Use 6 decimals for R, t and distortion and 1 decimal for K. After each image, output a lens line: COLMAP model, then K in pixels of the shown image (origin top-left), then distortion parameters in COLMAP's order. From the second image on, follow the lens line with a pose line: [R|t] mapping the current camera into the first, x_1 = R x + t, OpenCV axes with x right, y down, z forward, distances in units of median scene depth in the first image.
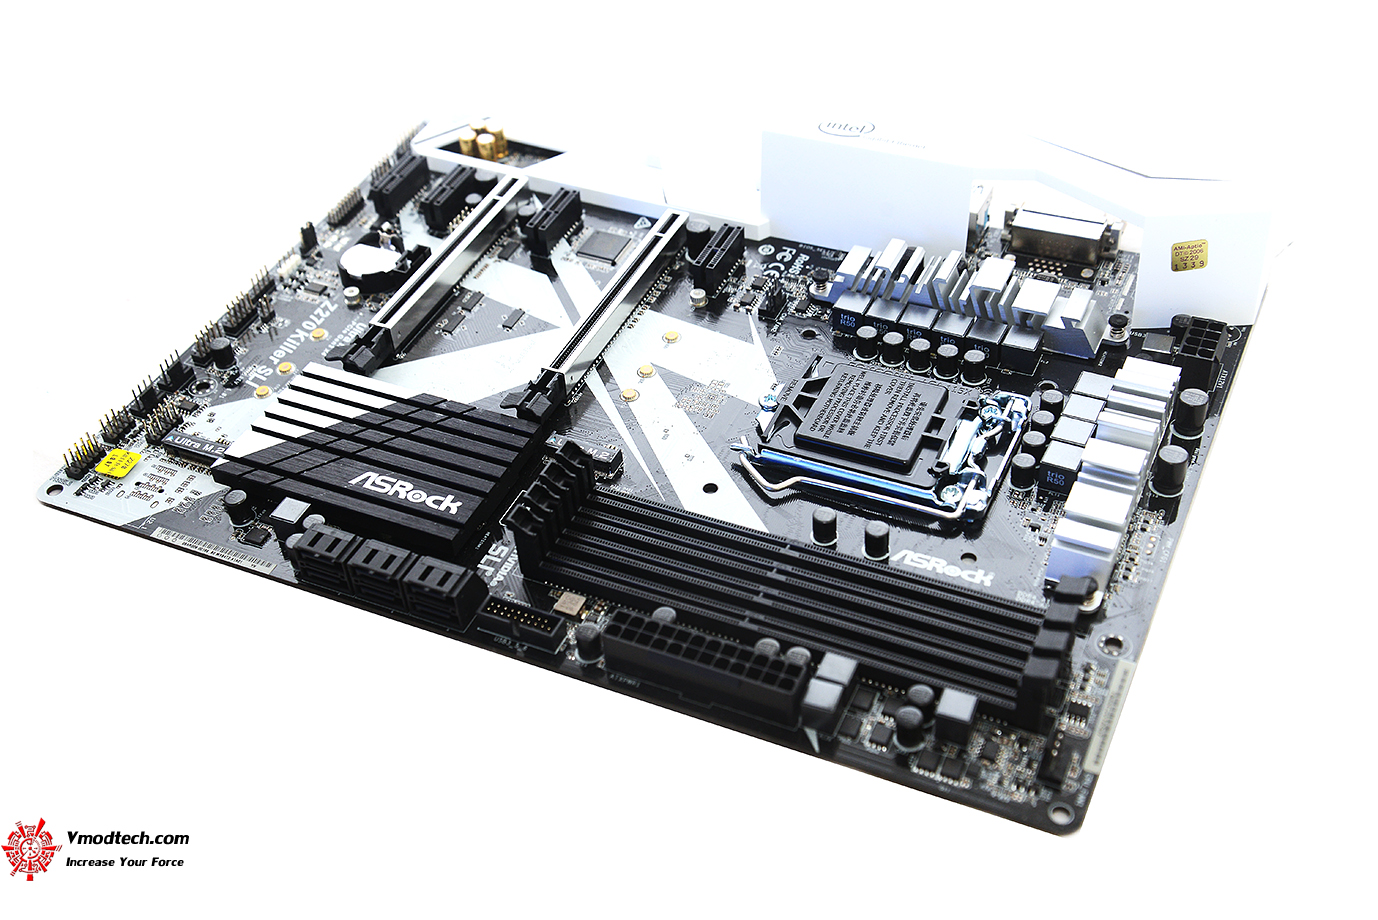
lens RADIAL K [[1605.2, 0, 682.0], [0, 1605.2, 458.0], [0, 0, 1]] dist [0.119388, 0.000000]
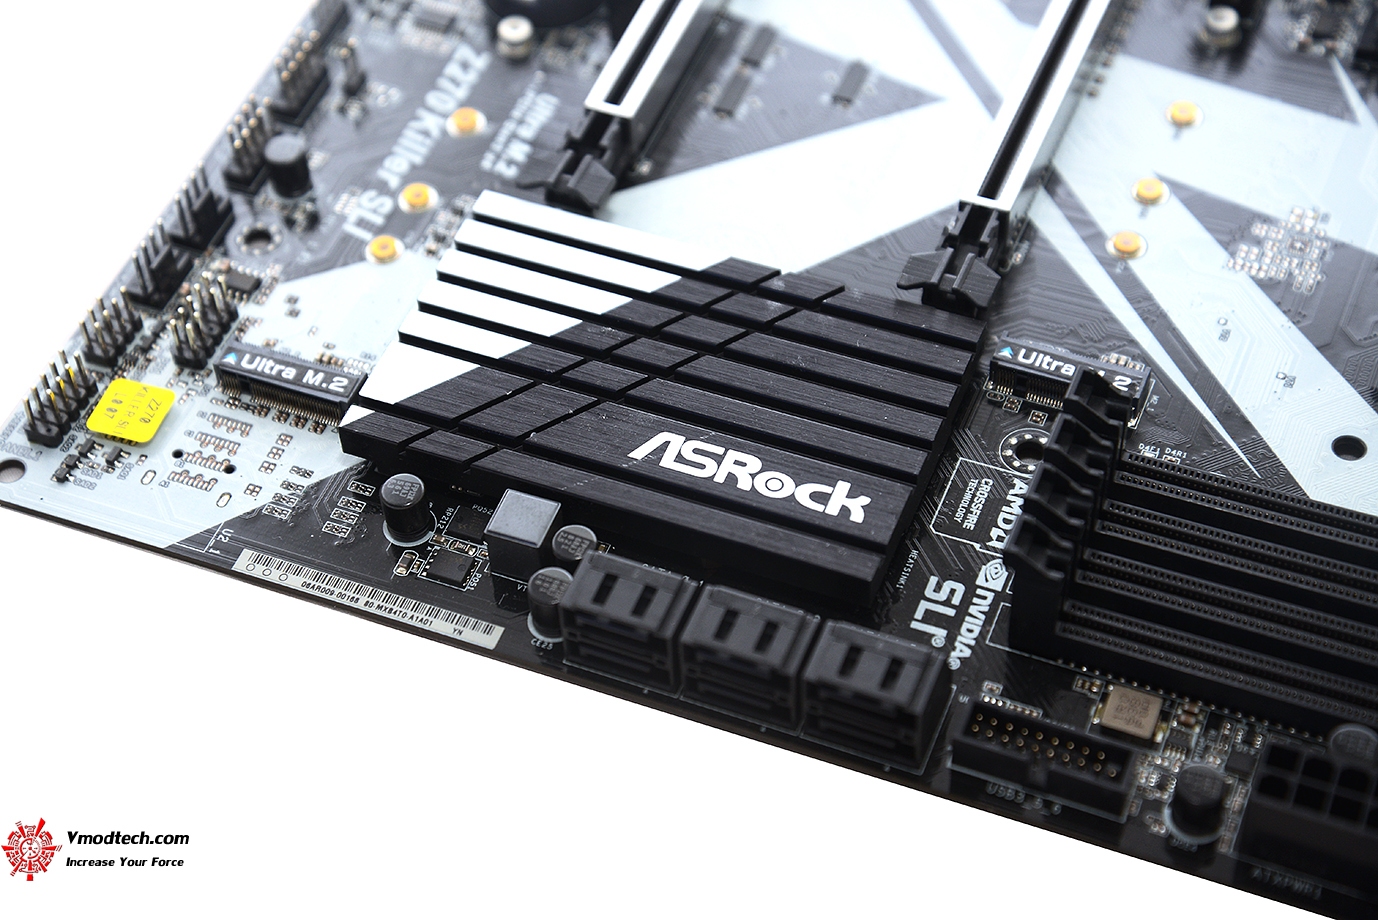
lens RADIAL K [[2651.9, 0, 688.2], [0, 2651.9, 458.3], [0, 0, 1]] dist [0.368868, 0.000000]
pose [[0.998352, -0.025371, 0.051483, -0.218009], [0.018581, 0.991559, 0.128315, -0.084631], [-0.054304, -0.127147, 0.990396, 0.172742]]
